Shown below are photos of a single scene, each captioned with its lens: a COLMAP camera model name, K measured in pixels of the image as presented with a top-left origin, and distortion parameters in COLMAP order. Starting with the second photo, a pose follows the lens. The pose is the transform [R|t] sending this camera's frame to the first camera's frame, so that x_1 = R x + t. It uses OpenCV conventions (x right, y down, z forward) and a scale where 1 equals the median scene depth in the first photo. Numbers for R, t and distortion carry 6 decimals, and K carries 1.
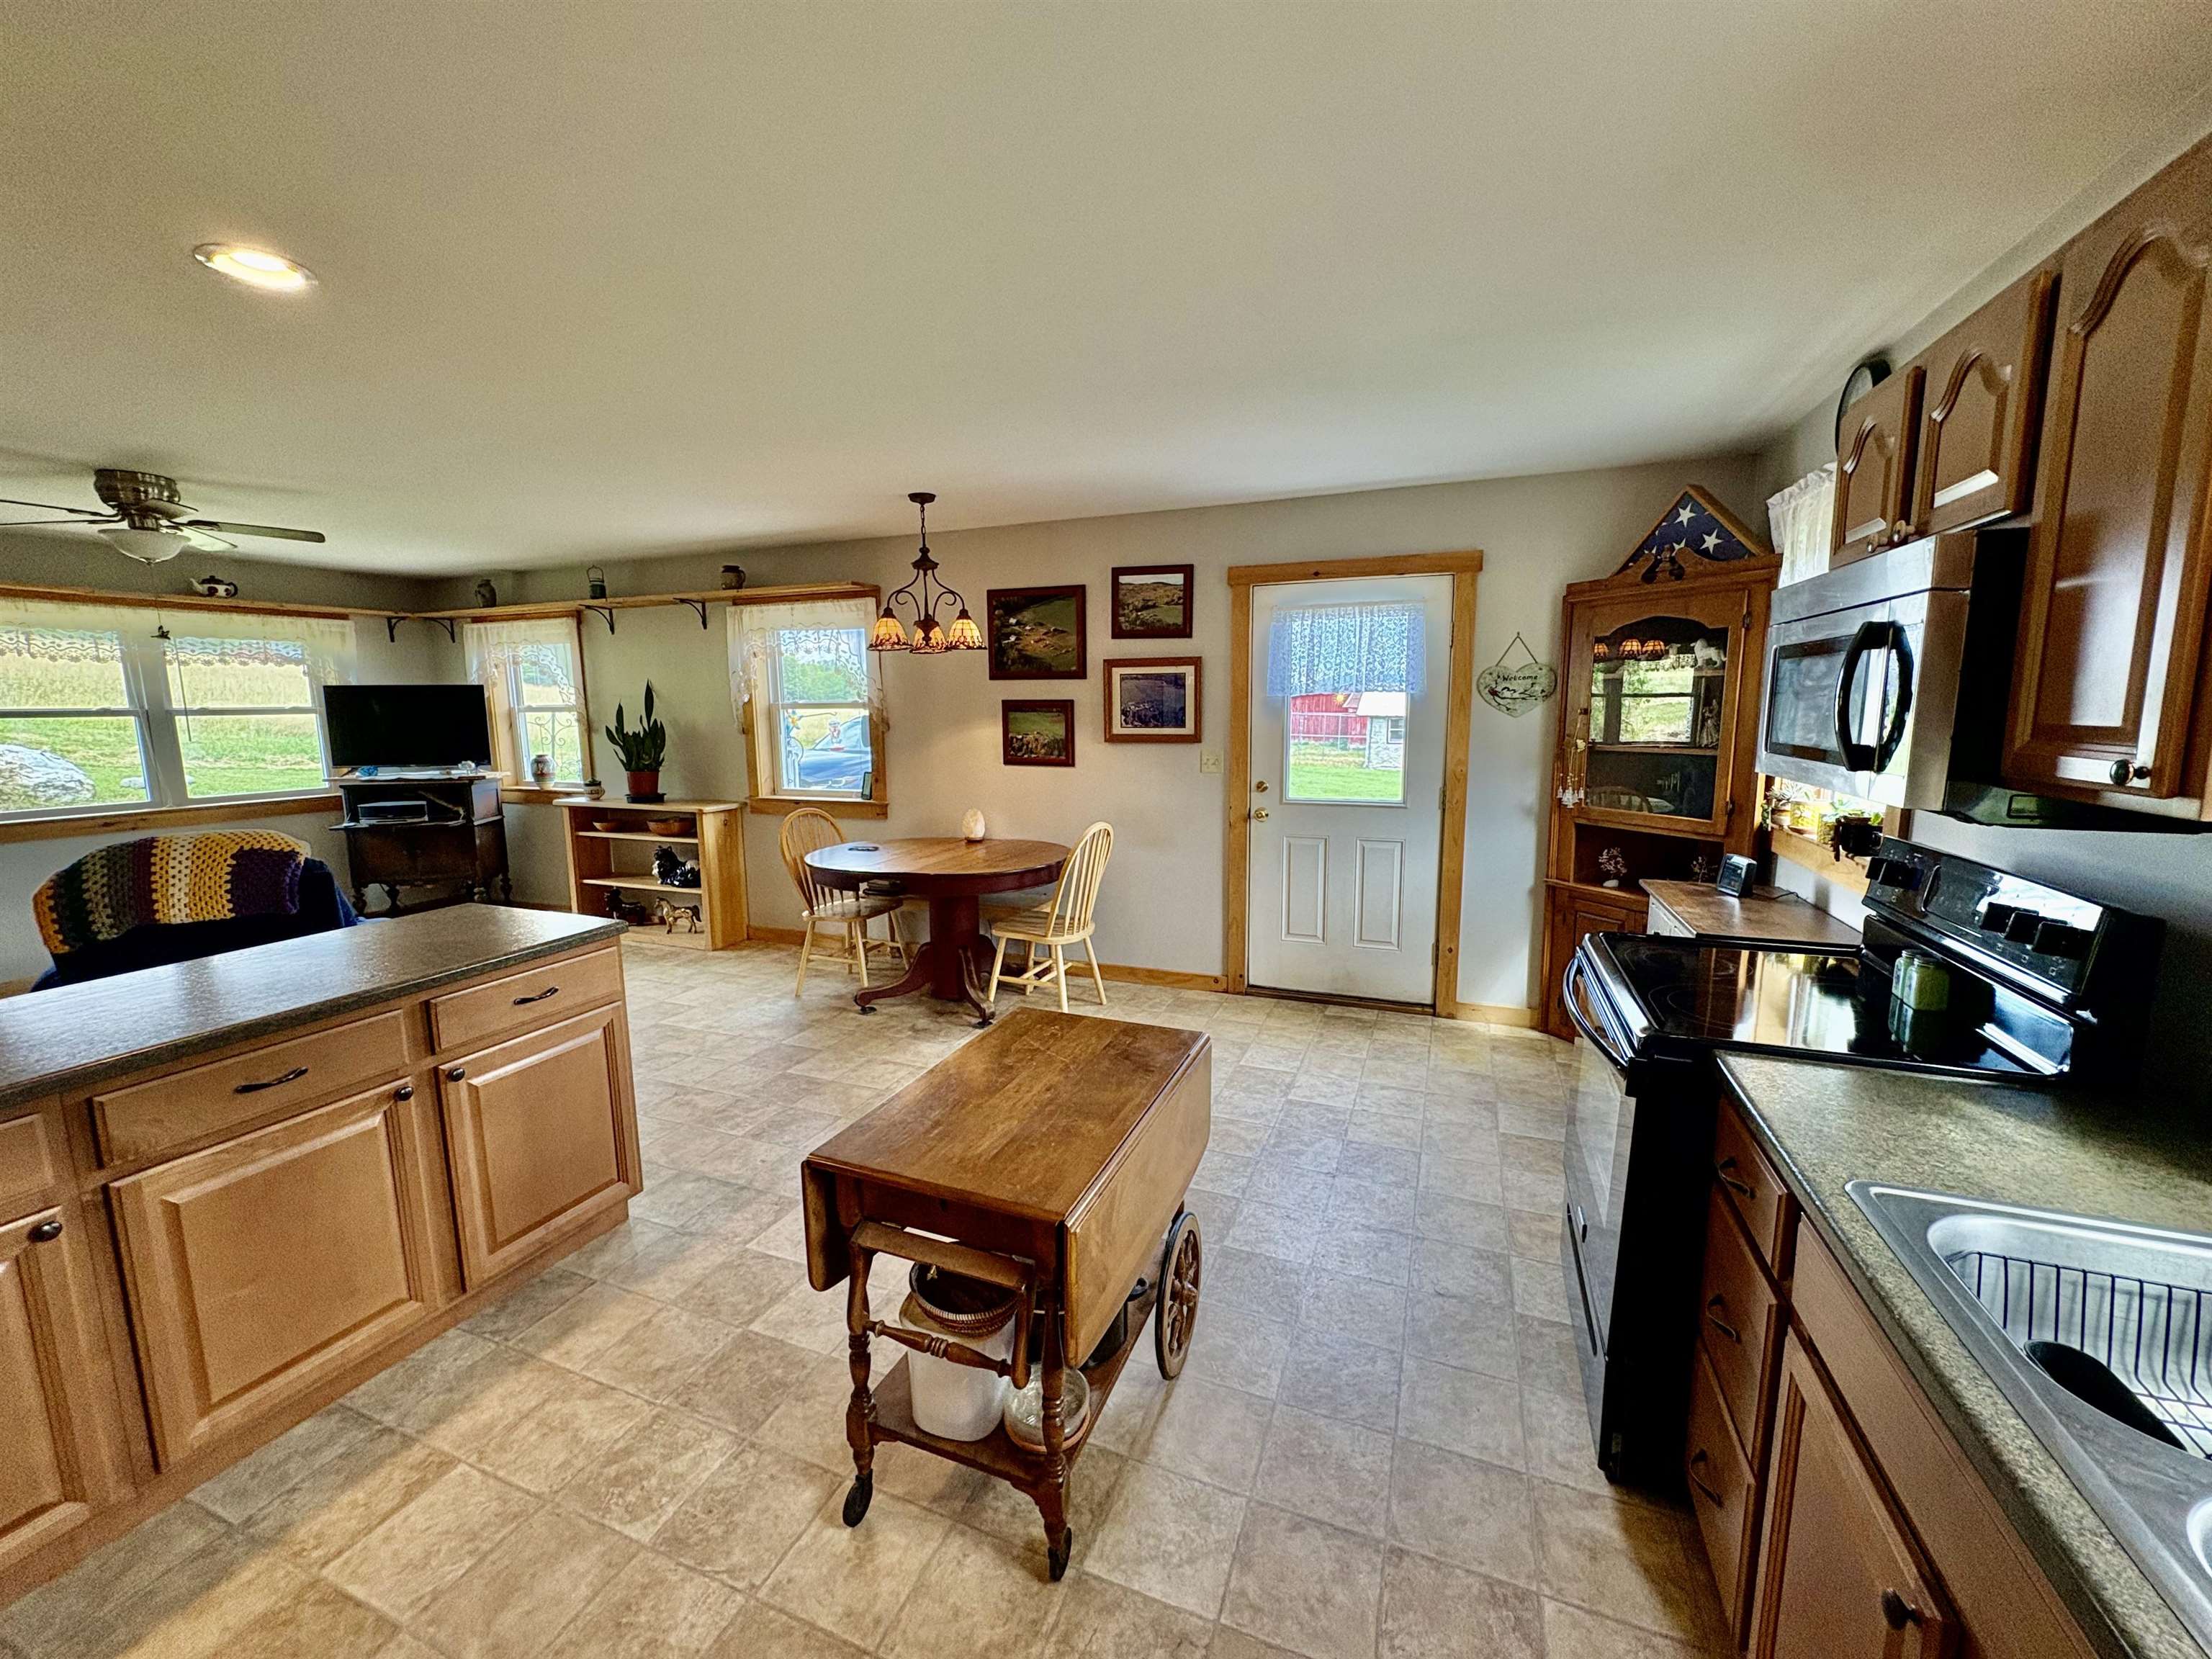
lens RADIAL K [[880.2, 0, 1106.6], [0, 880.2, 826.9], [0, 0, 1]] dist [0.001171, -0.000129]
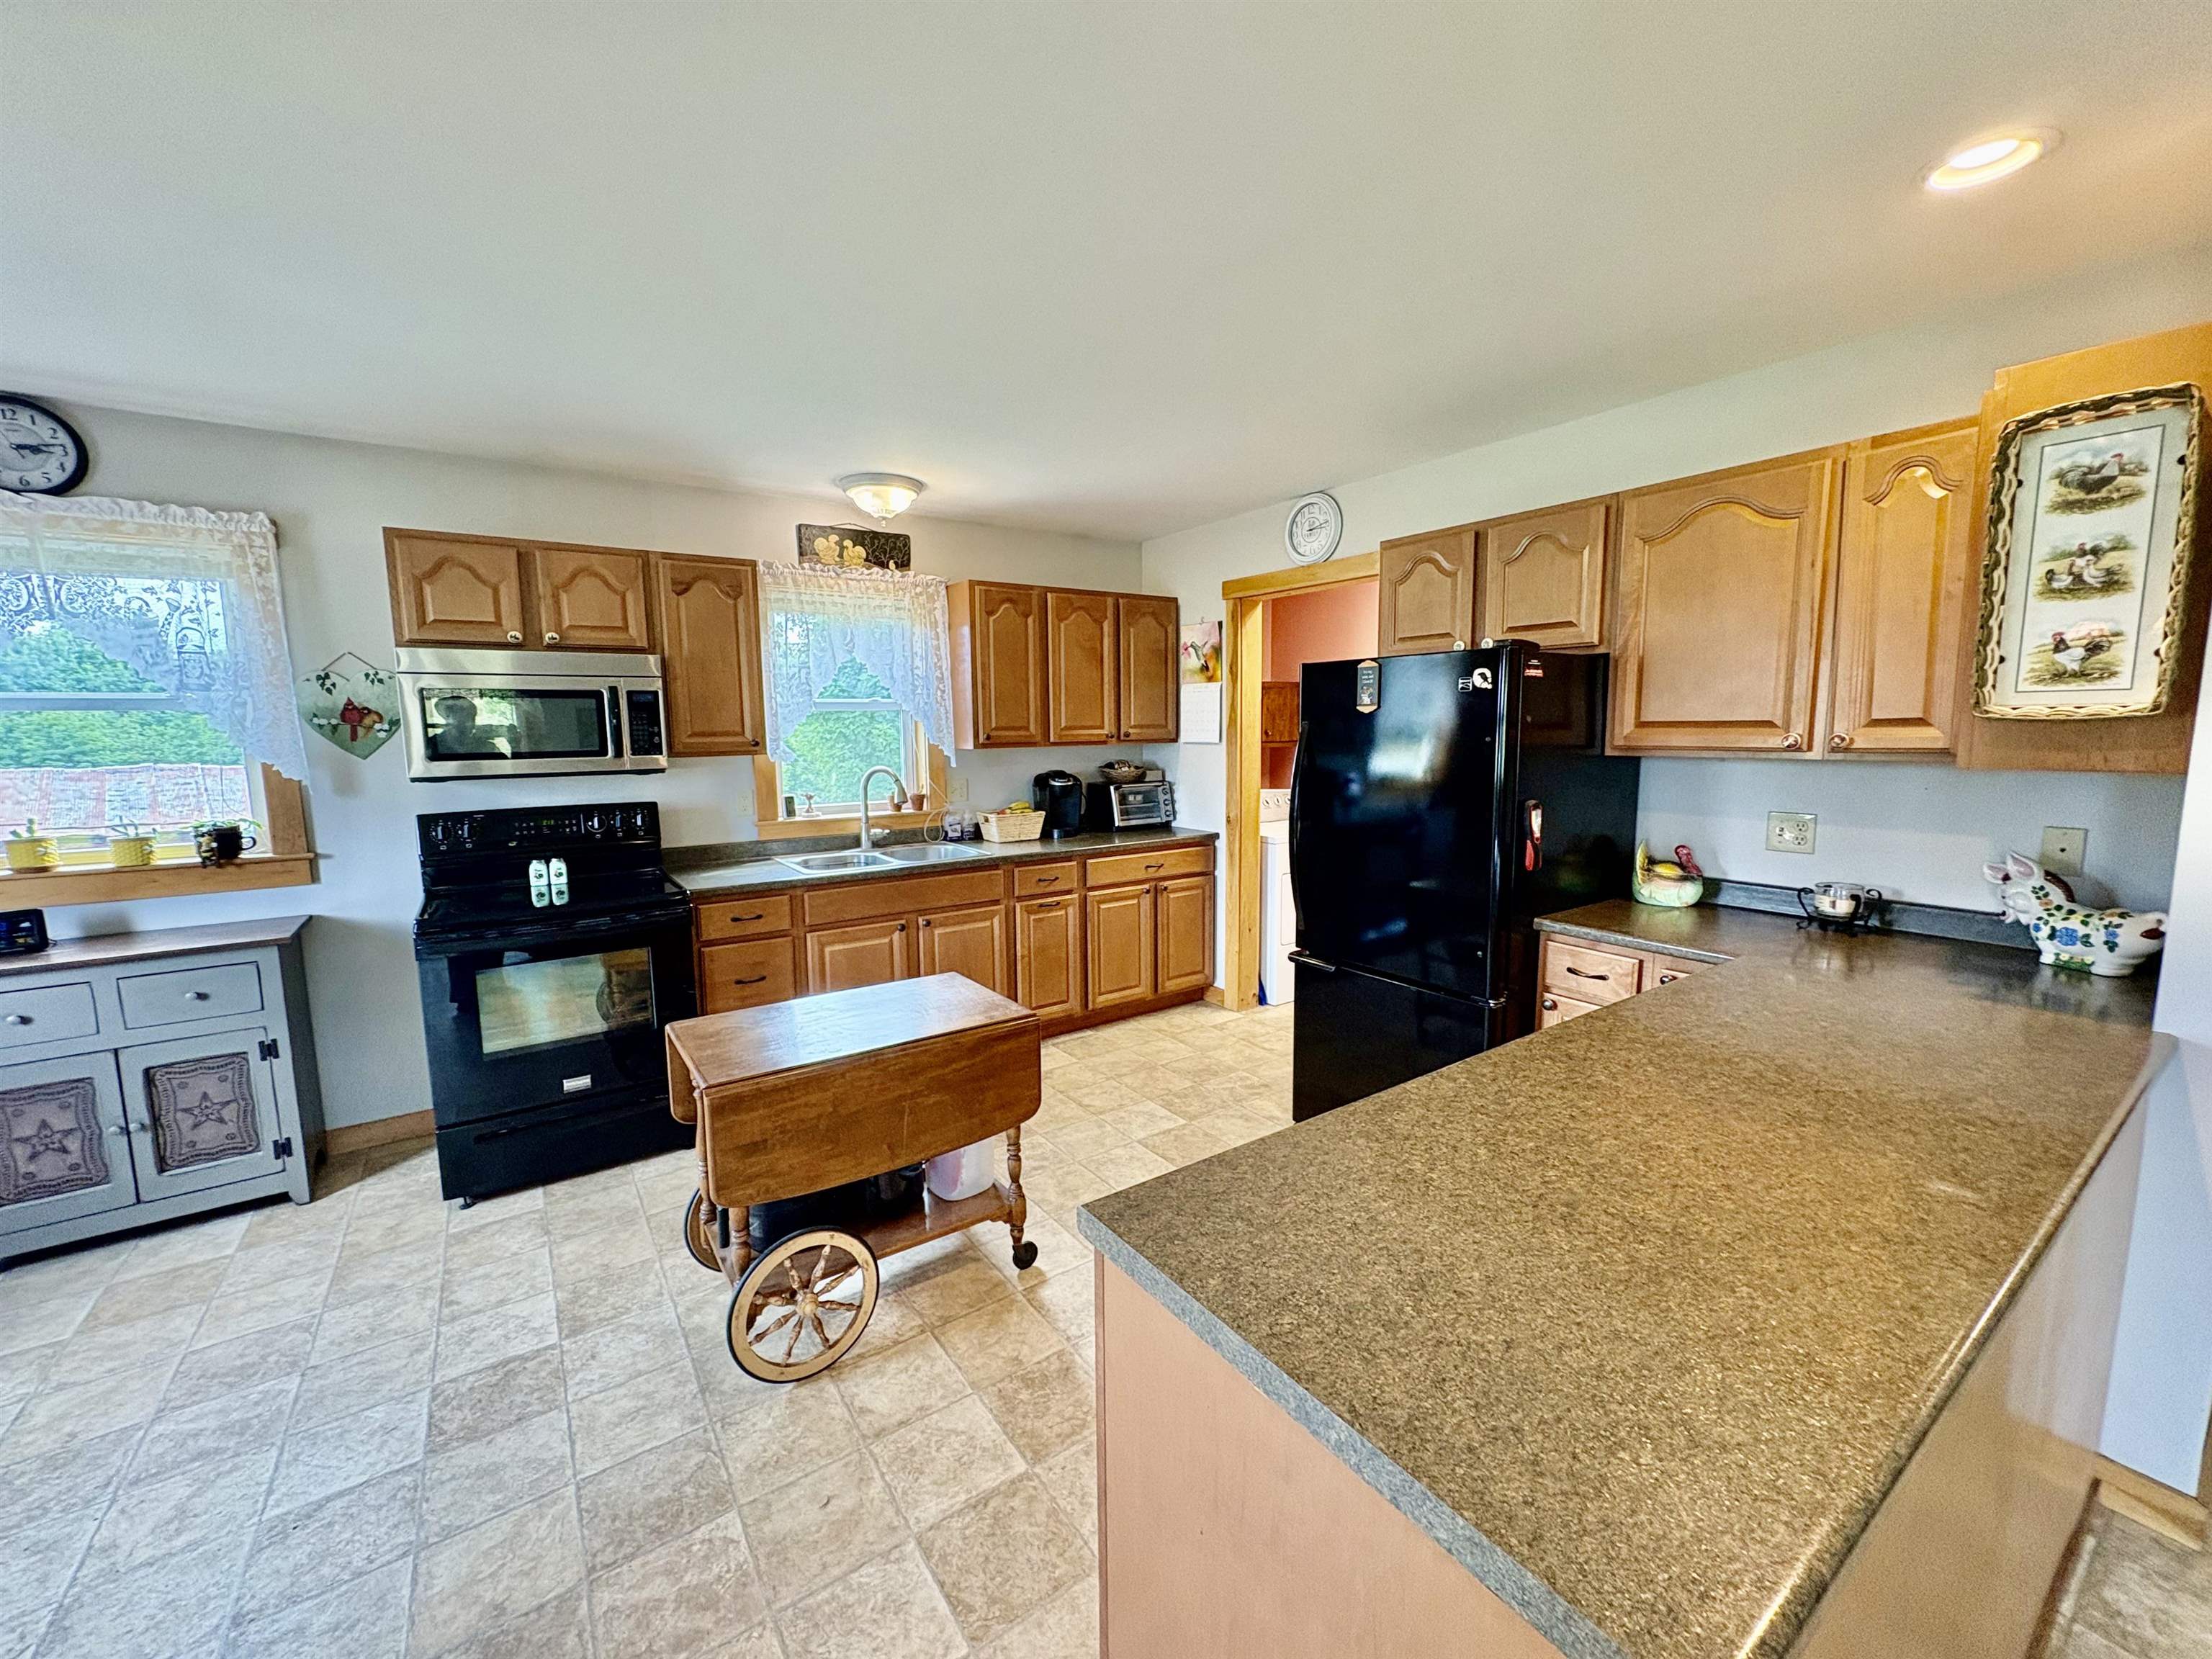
lens RADIAL K [[880.2, 0, 1107.1], [0, 880.2, 830.5], [0, 0, 1]] dist [0.001171, -0.000129]
pose [[-0.833740, -0.048455, 0.550027, -0.371575], [0.097695, 0.967480, 0.233319, -0.078732], [-0.543446, 0.248263, -0.801893, 0.612724]]
